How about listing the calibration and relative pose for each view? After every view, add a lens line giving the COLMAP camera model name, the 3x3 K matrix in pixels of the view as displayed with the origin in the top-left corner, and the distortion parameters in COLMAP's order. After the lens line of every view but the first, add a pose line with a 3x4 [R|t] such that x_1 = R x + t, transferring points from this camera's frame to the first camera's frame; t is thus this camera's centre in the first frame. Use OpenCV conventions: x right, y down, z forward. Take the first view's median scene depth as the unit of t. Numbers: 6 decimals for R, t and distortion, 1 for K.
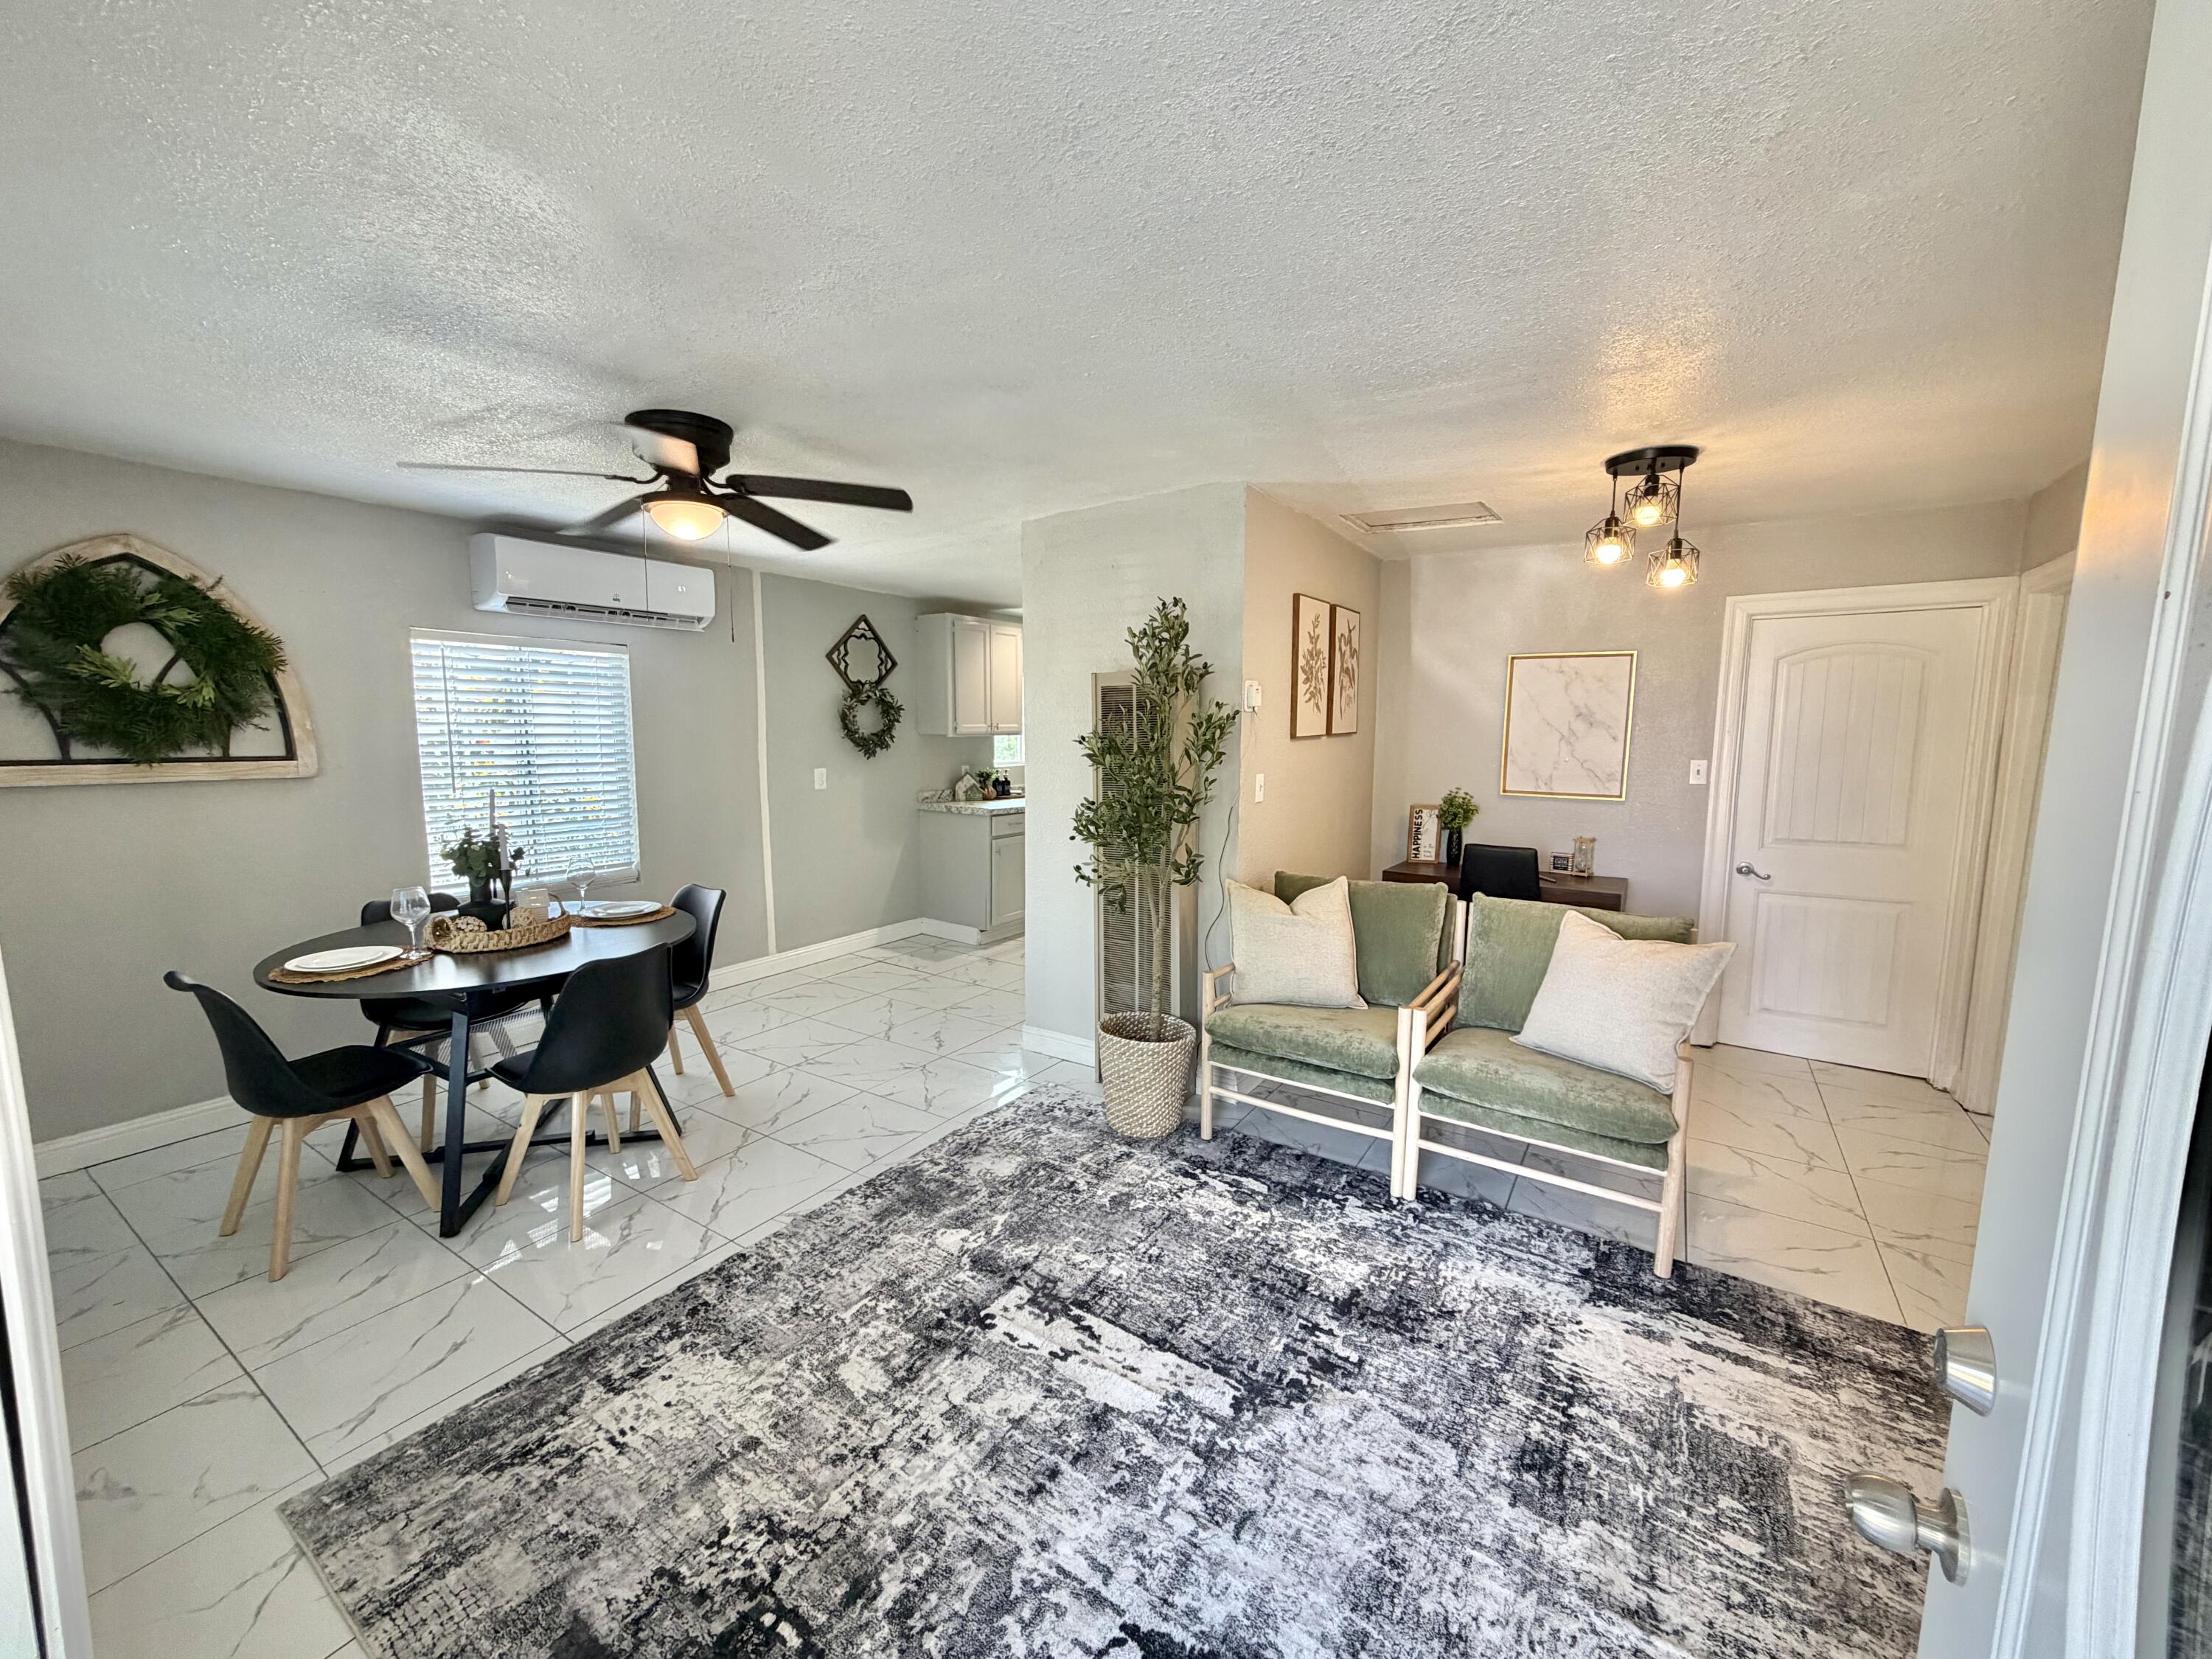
lens RADIAL K [[897.2, 0, 1106.0], [0, 897.2, 829.5], [0, 0, 1]] dist [-0.000564, -0.000024]
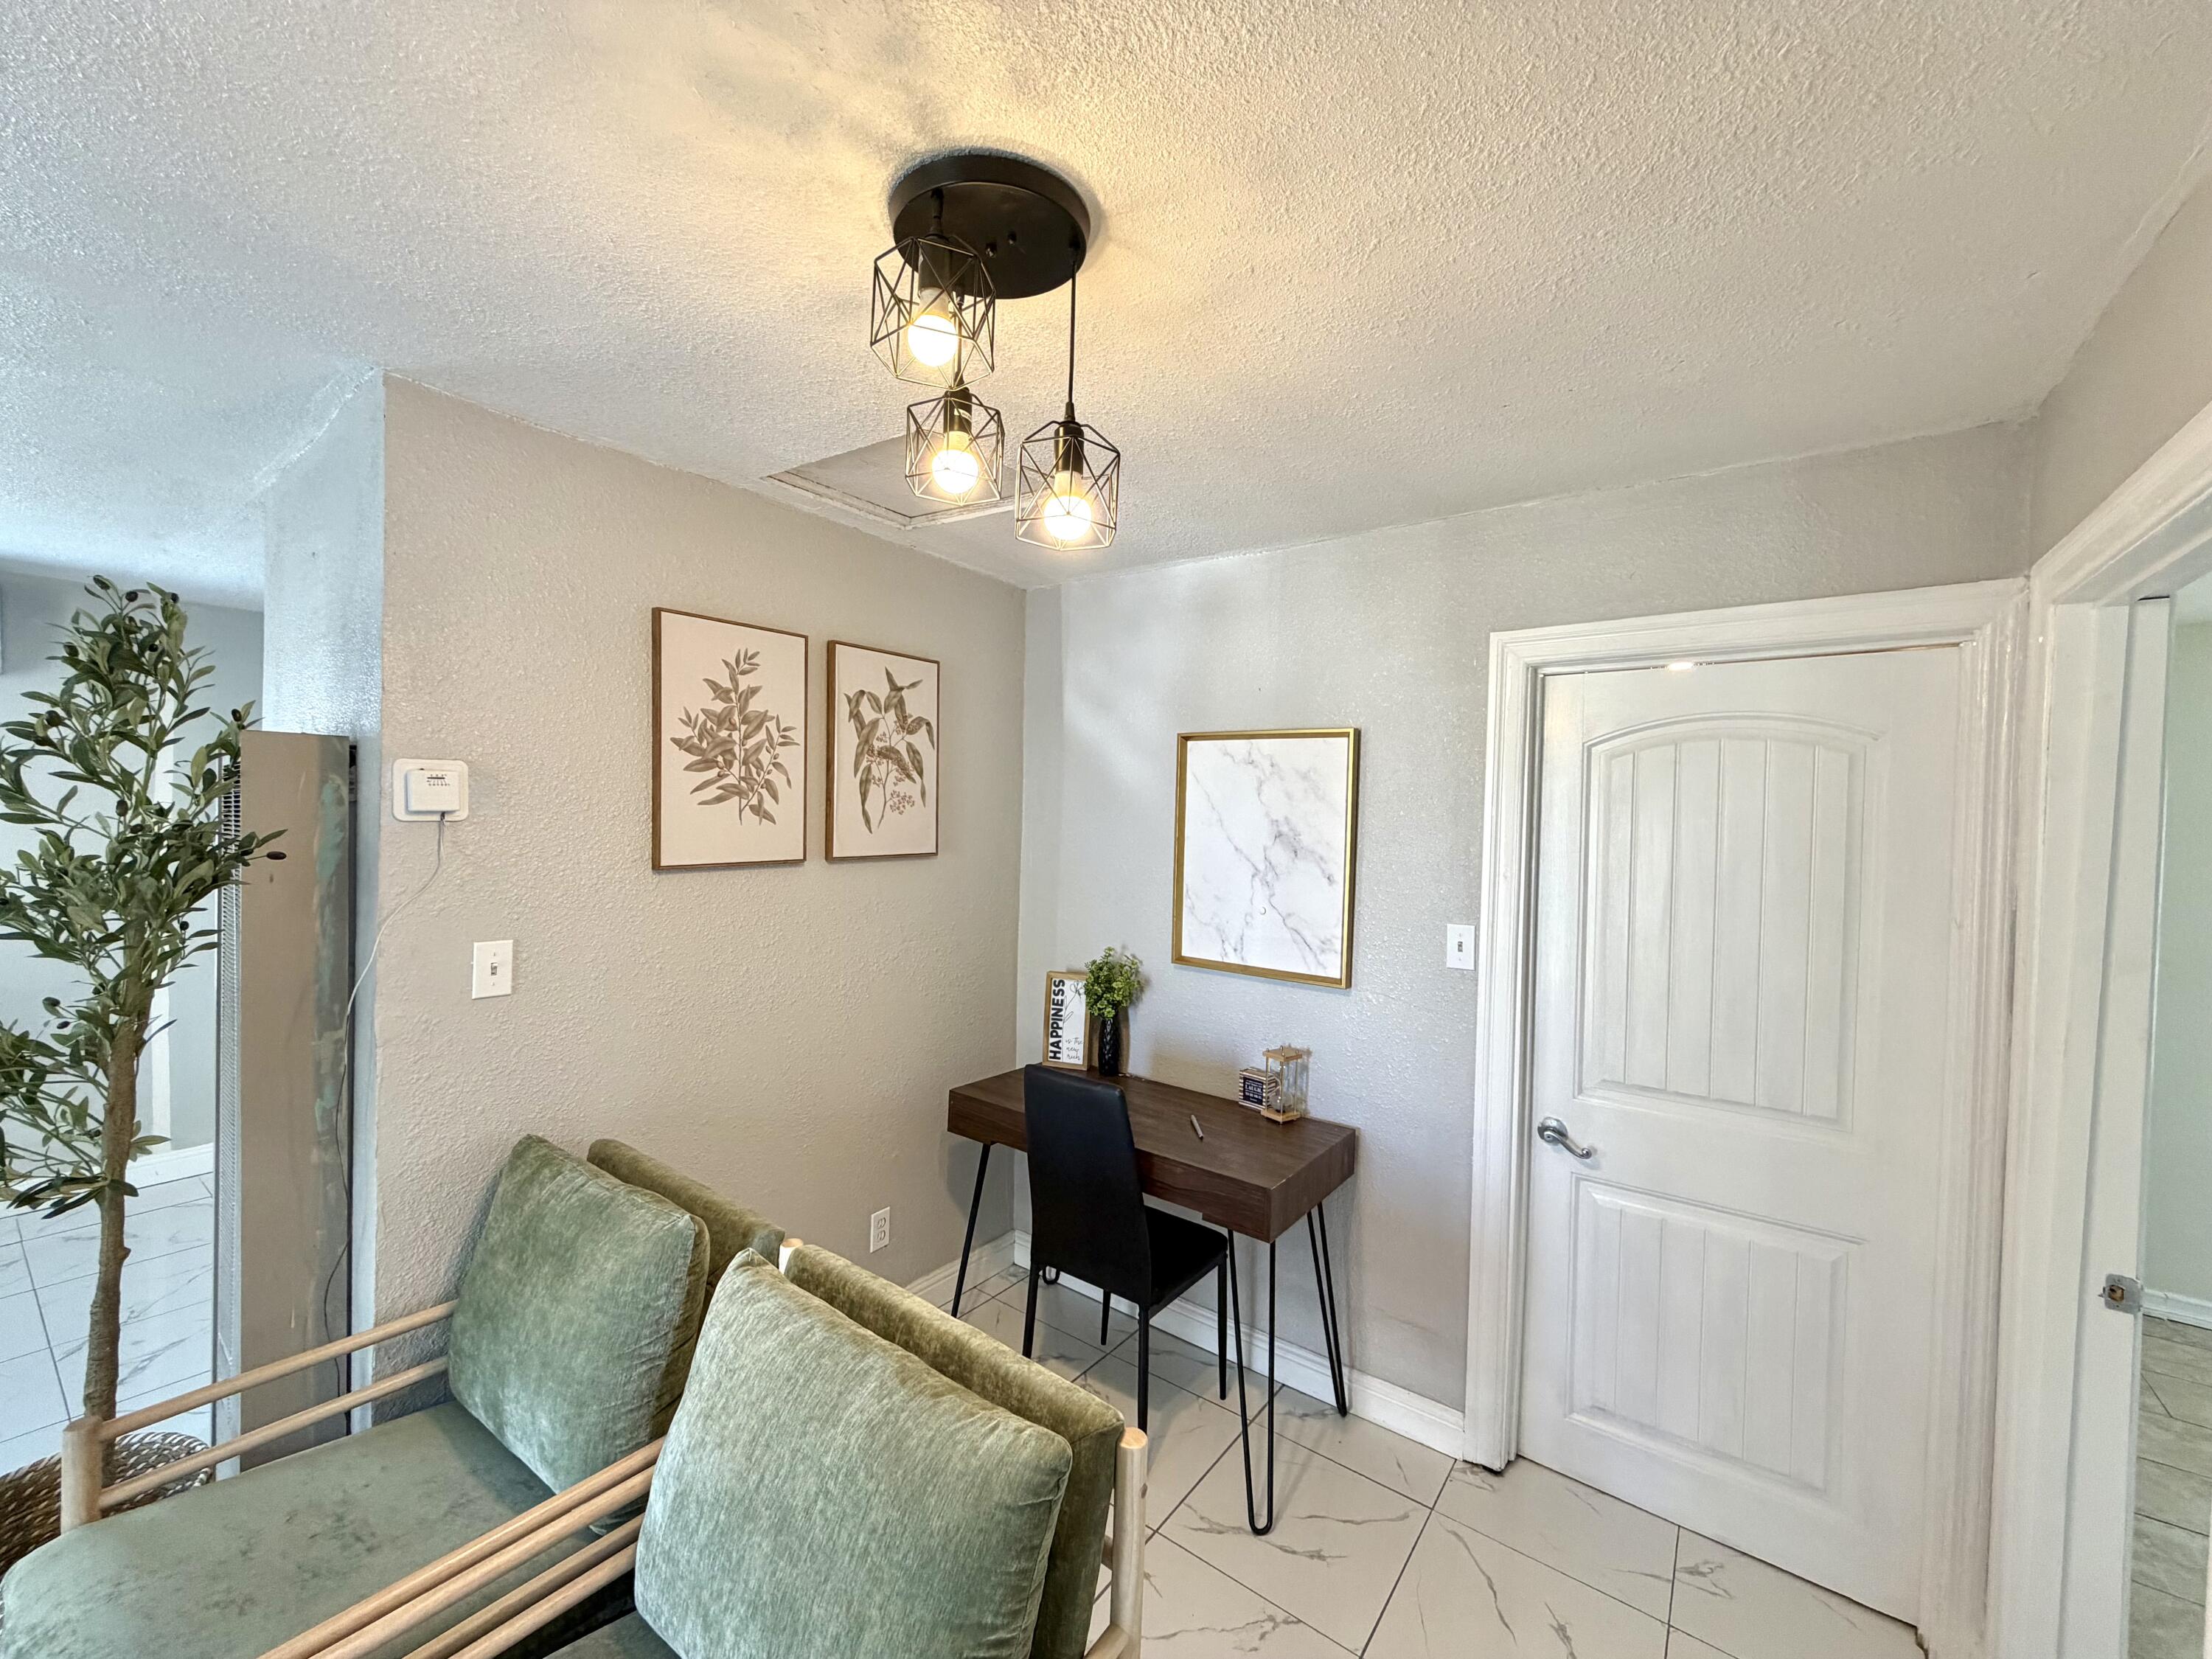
lens RADIAL K [[897.2, 0, 1106.0], [0, 897.2, 829.5], [0, 0, 1]] dist [-0.000564, -0.000024]
pose [[0.997788, 0.027180, -0.060664, 0.475783], [-0.033304, 0.994192, -0.102338, -0.072003], [0.057531, 0.104132, 0.992898, 0.434210]]
